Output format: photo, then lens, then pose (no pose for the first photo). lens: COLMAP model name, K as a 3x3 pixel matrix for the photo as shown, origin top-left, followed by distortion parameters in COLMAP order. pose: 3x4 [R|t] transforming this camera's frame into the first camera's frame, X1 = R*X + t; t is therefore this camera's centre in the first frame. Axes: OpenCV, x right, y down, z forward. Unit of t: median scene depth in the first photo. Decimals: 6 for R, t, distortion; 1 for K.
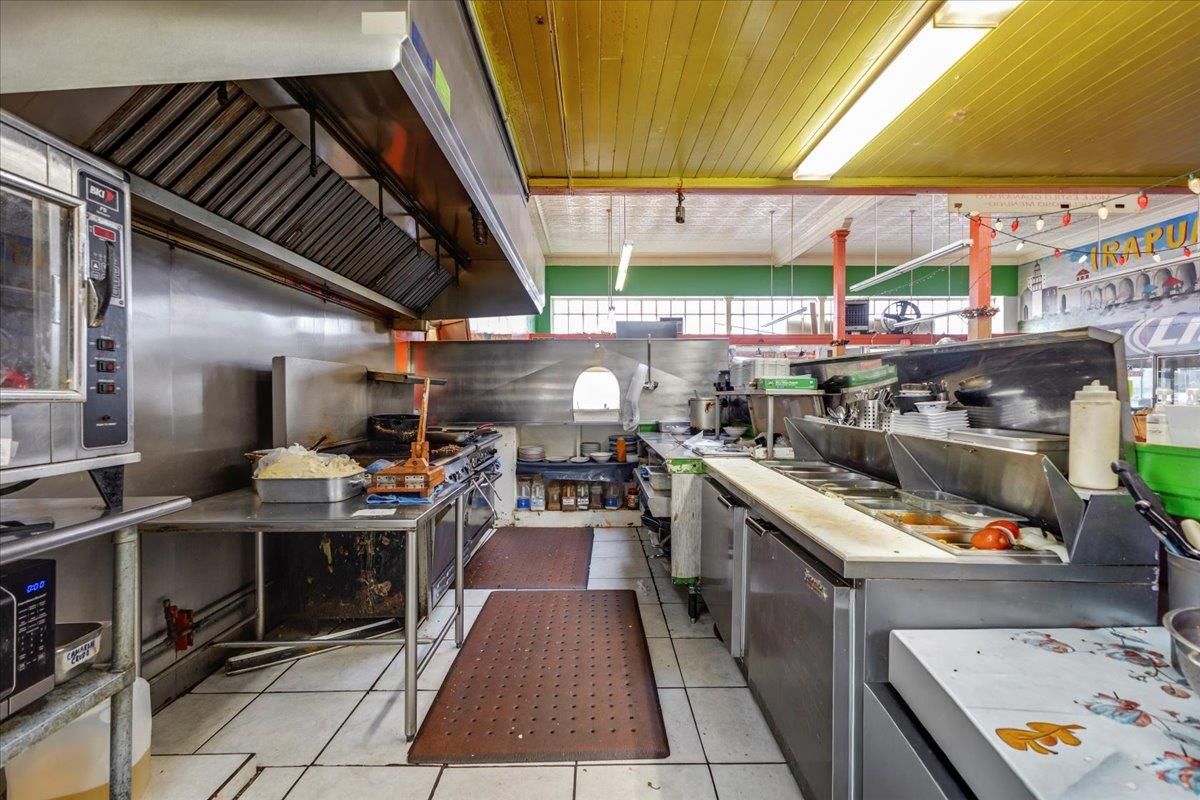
lens RADIAL K [[519.6, 0, 606.7], [0, 519.6, 397.9], [0, 0, 1]] dist [0.010099, -0.002488]
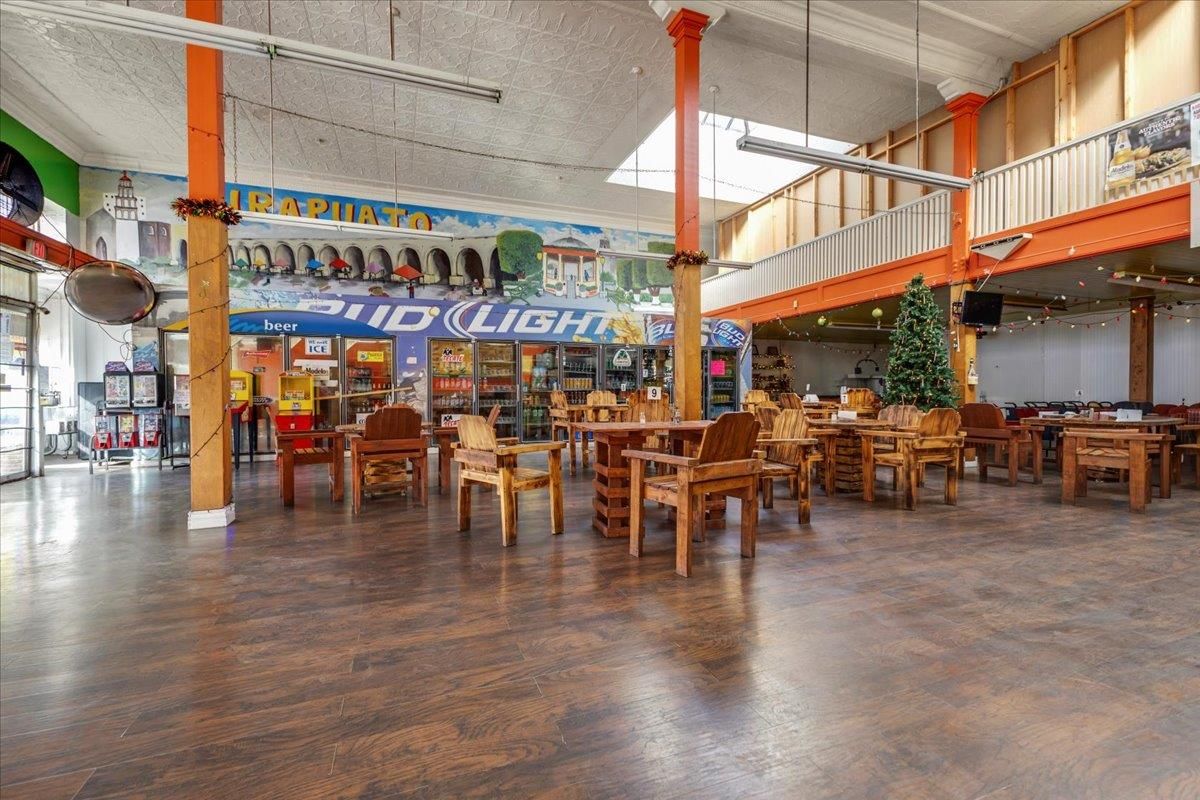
lens RADIAL K [[519.6, 0, 593.0], [0, 519.6, 400.6], [0, 0, 1]] dist [0.010099, -0.002488]
pose [[-0.332390, -0.011413, 0.943073, 0.282023], [0.013310, 0.999770, 0.016790, 0.082897], [-0.943048, 0.018133, -0.332162, 5.387577]]
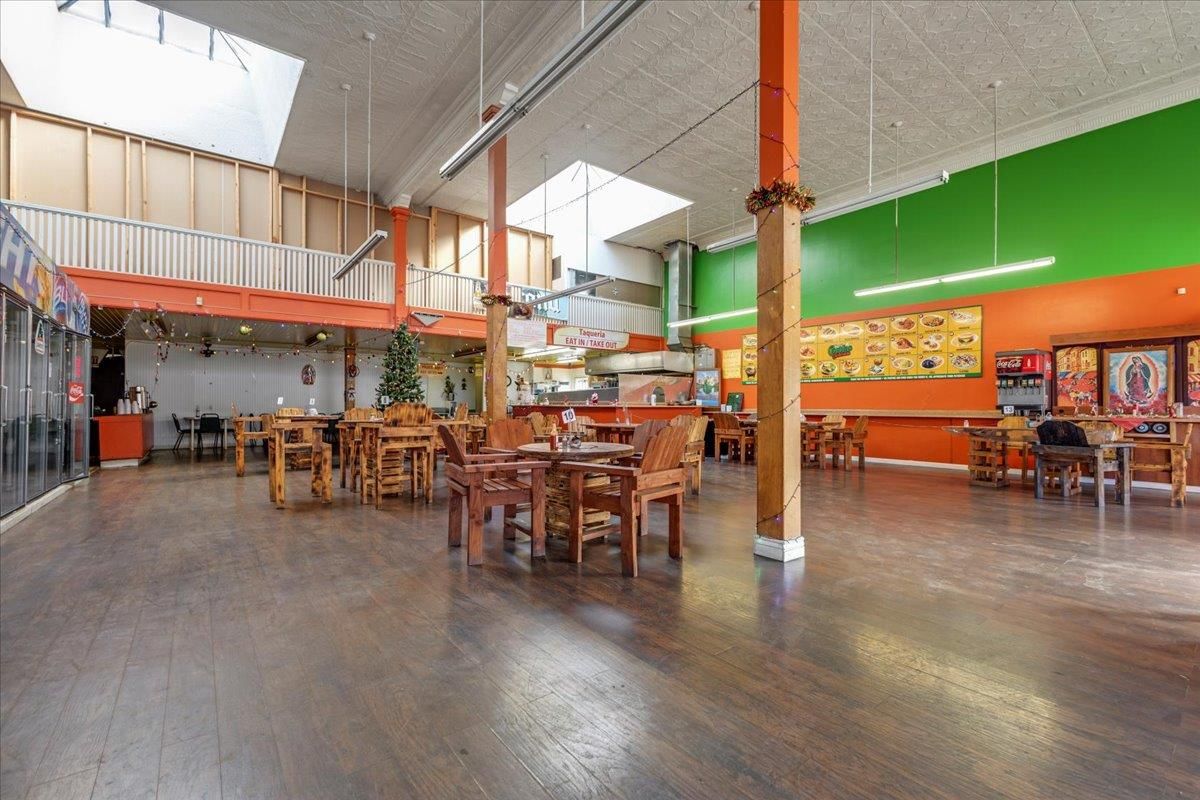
lens RADIAL K [[519.6, 0, 597.7], [0, 519.6, 403.8], [0, 0, 1]] dist [0.010099, -0.002488]
pose [[-0.805076, -0.002721, -0.593165, 4.354726], [-0.006872, 0.999965, 0.004739, 0.054816], [0.593131, 0.007891, -0.805067, 7.235071]]
